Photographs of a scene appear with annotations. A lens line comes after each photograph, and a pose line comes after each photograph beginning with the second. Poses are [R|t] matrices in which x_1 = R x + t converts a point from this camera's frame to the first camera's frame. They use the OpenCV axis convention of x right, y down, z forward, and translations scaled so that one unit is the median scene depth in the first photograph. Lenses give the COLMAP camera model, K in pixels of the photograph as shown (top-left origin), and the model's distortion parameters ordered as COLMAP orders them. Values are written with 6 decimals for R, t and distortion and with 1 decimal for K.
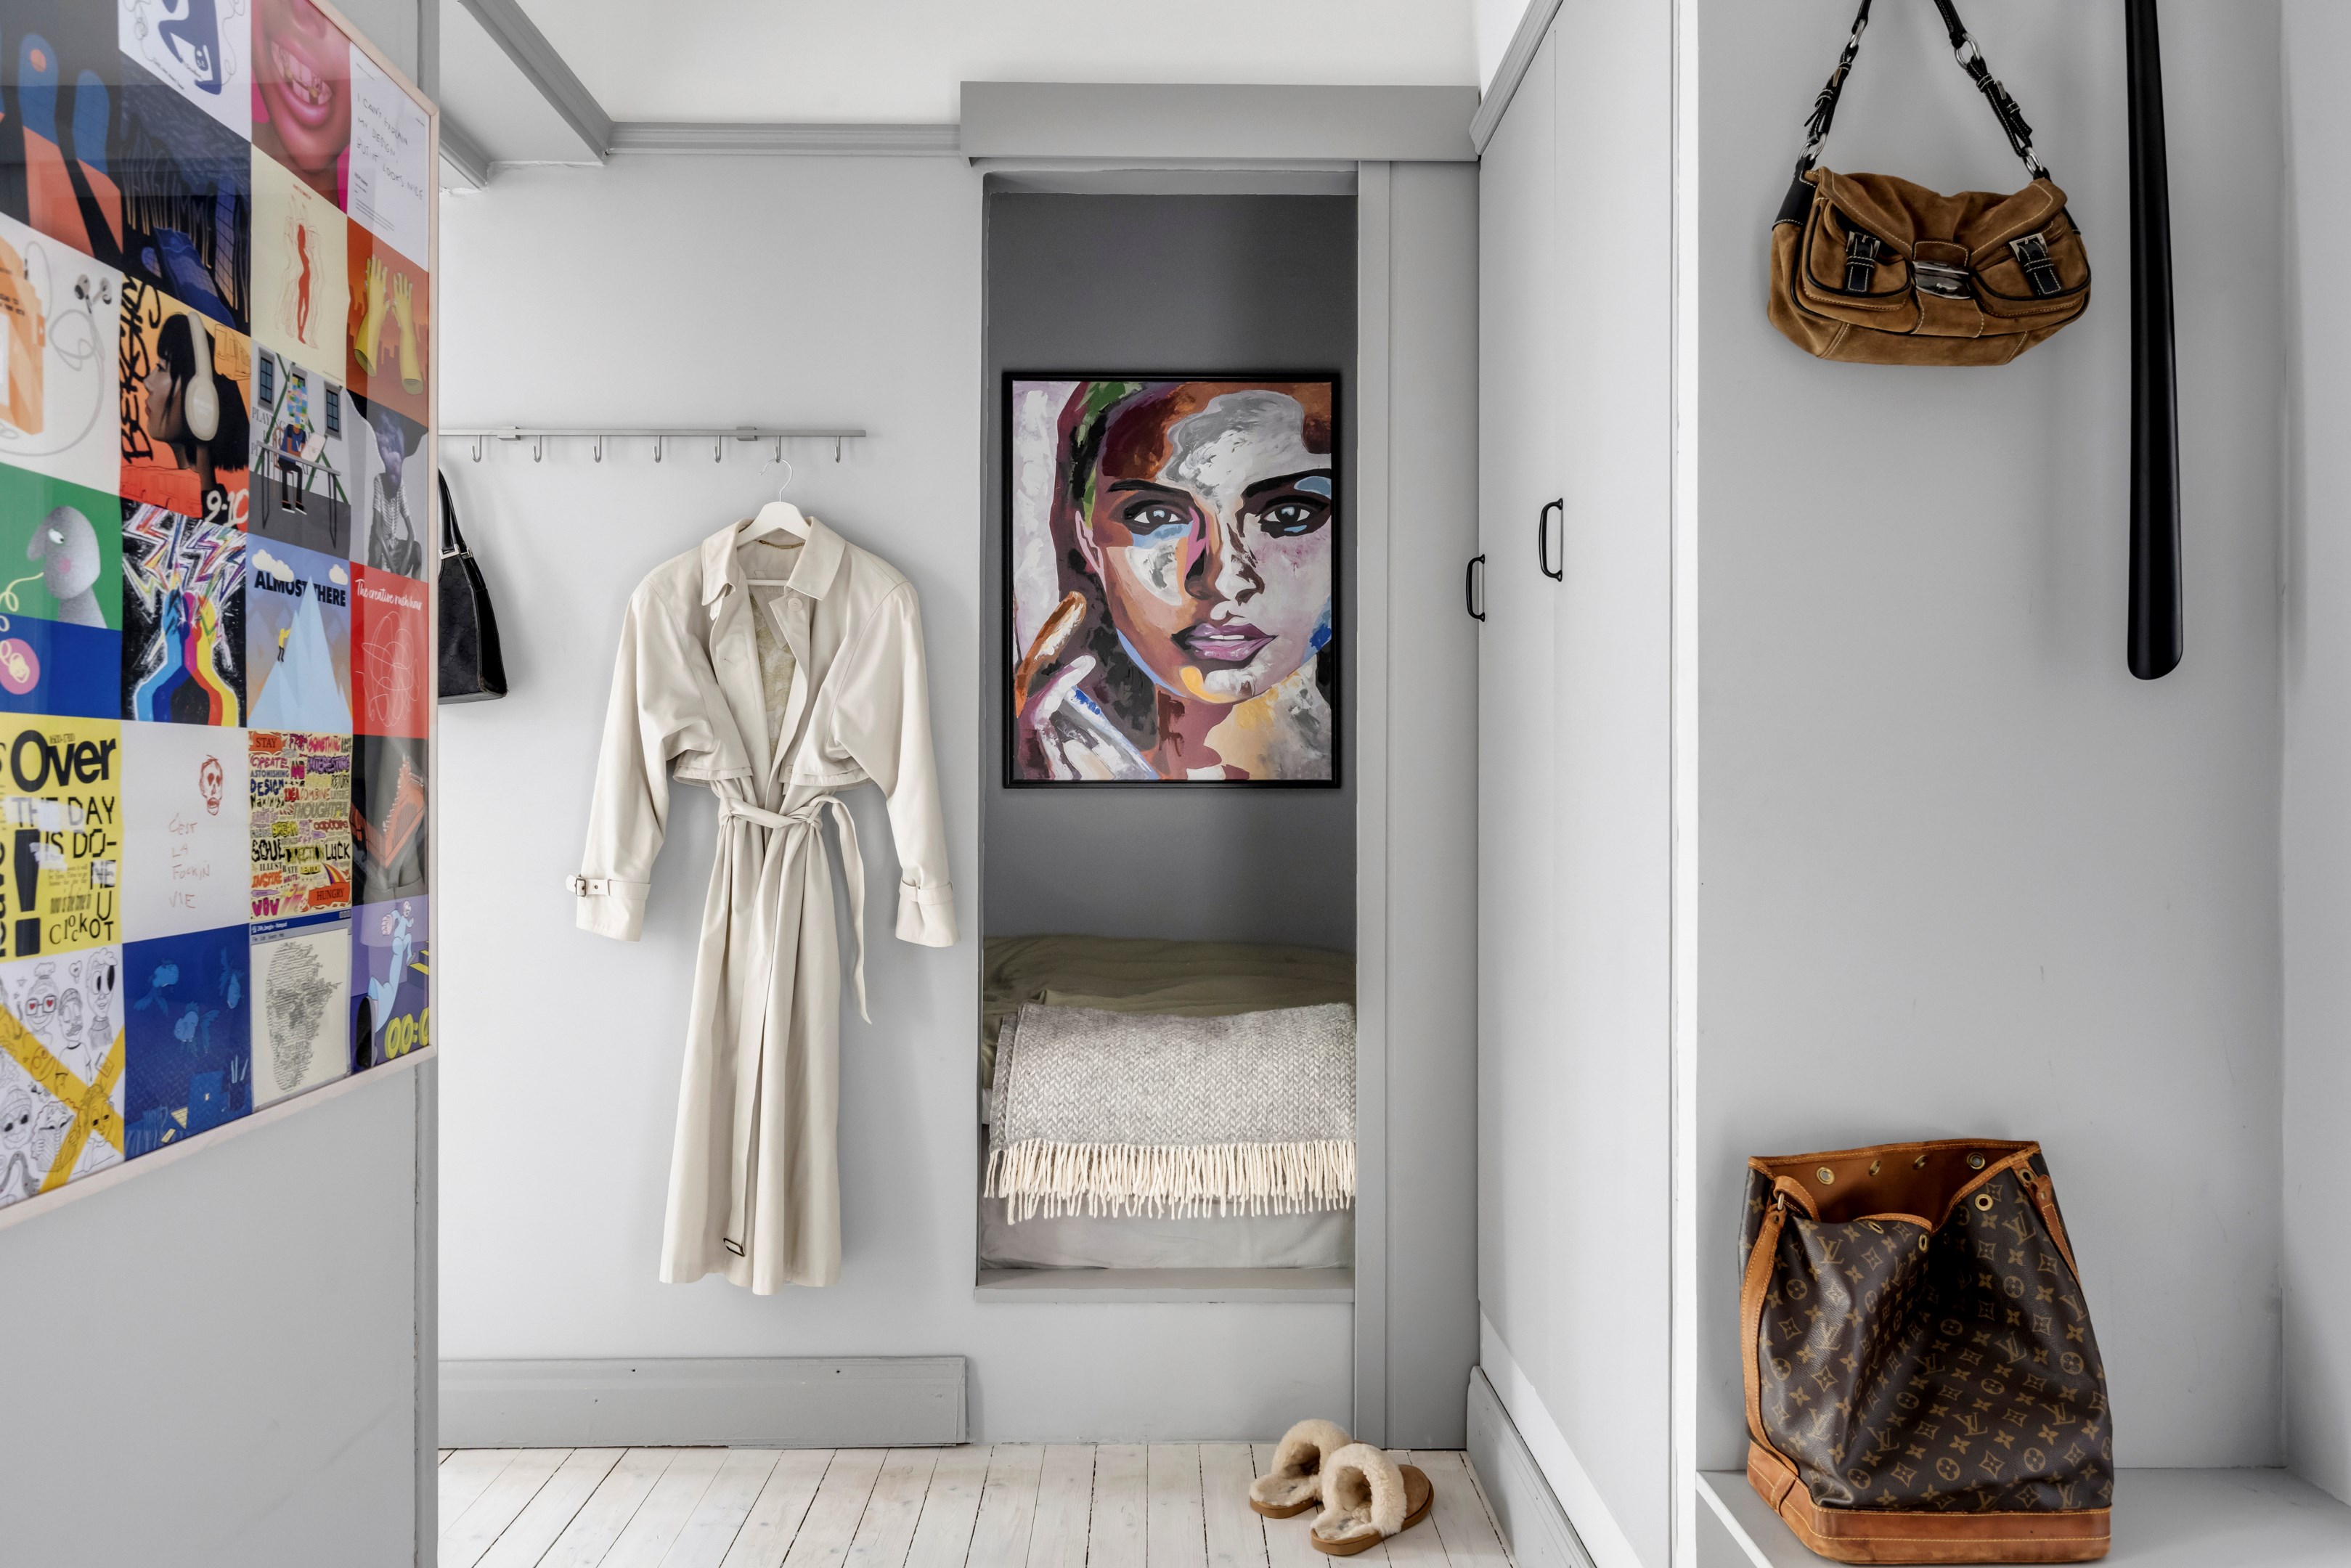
lens RADIAL K [[1609.8, 0, 1175.5], [0, 1609.8, 784.0], [0, 0, 1]] dist [0.003612, -0.000121]
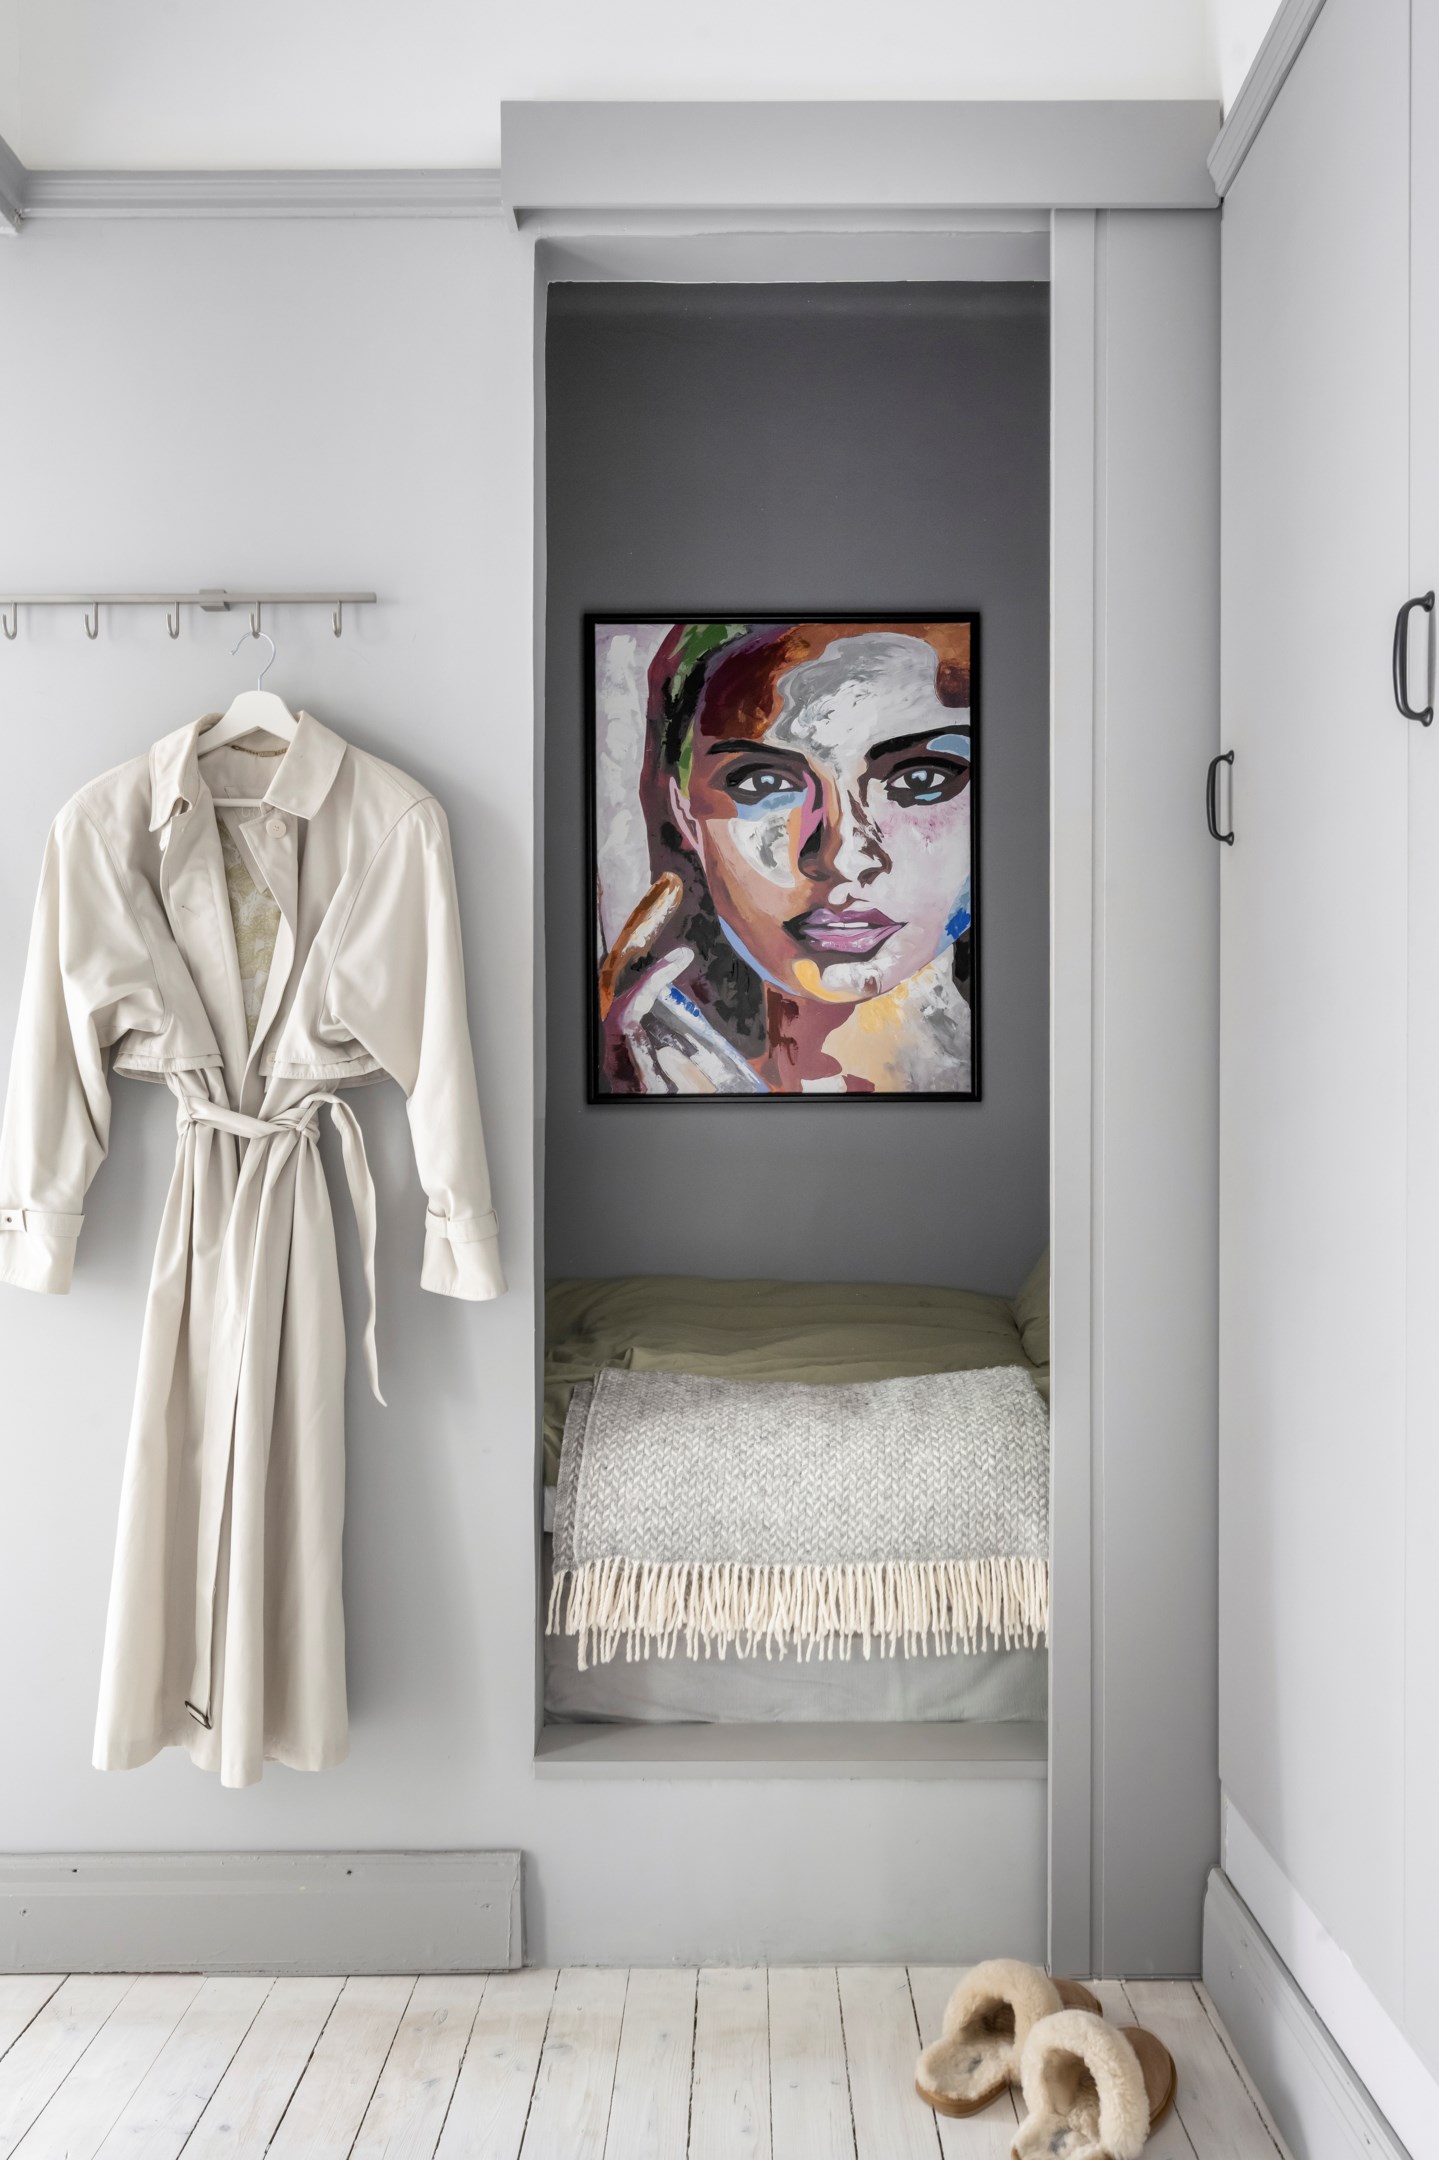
lens RADIAL K [[1477.6, 0, 758.2], [0, 1477.6, 1145.4], [0, 0, 1]] dist [-0.003850, -0.000735]
pose [[0.999953, -0.004501, -0.008579, -0.013929], [0.004616, 0.999901, 0.013319, 0.022197], [0.008518, -0.013358, 0.999874, 0.322339]]
